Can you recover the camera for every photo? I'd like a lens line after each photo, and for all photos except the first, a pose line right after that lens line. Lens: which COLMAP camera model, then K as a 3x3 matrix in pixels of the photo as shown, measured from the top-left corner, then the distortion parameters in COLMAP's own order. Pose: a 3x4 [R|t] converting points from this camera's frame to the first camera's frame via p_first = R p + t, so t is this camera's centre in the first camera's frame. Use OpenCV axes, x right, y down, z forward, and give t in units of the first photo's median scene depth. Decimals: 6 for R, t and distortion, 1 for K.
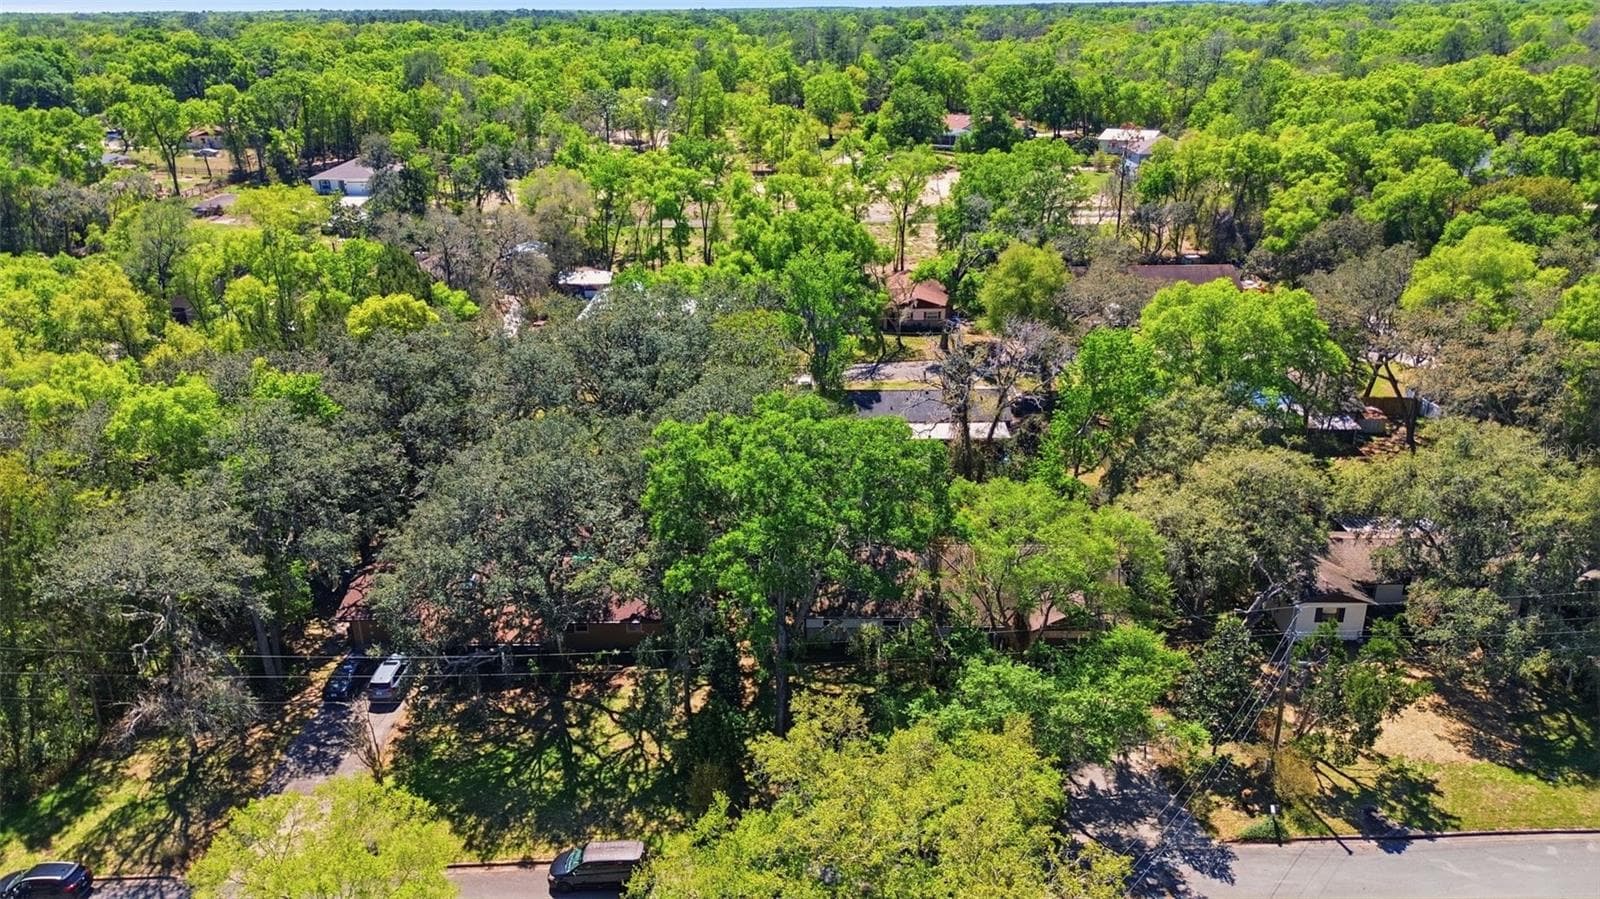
lens RADIAL K [[1124.0, 0, 807.0], [0, 1124.0, 451.2], [0, 0, 1]] dist [0.082258, -0.084488]
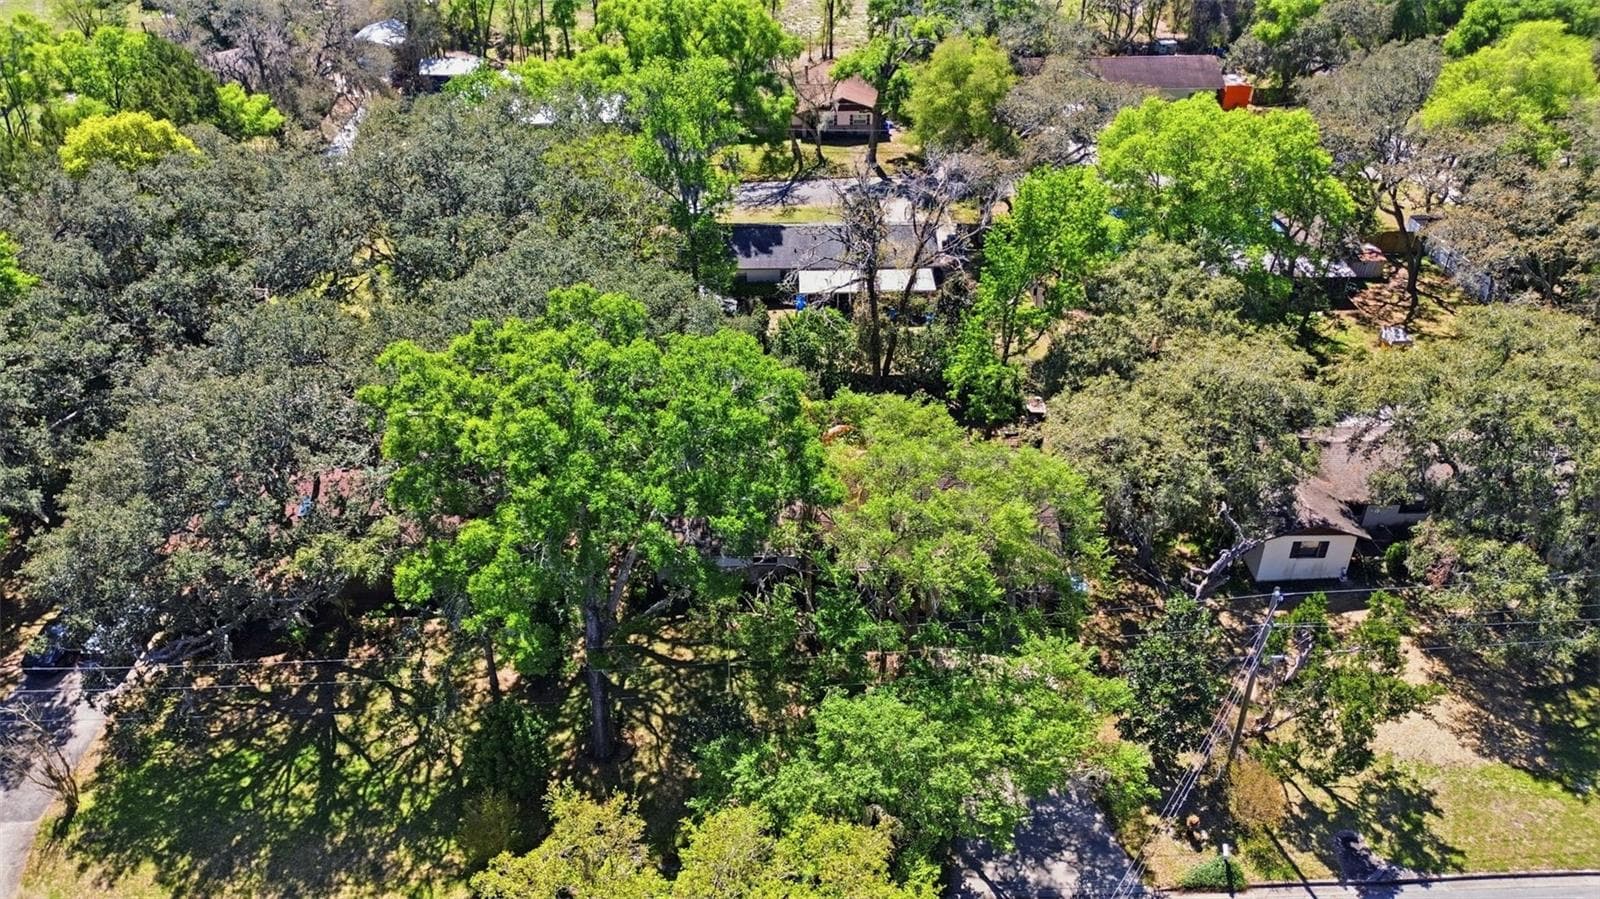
lens RADIAL K [[1124.0, 0, 807.0], [0, 1124.0, 451.2], [0, 0, 1]] dist [0.082258, -0.084488]
pose [[0.999450, -0.010640, 0.031405, 0.093391], [0.004456, 0.981630, 0.190745, -0.084245], [-0.032858, -0.190500, 0.981137, 0.271930]]
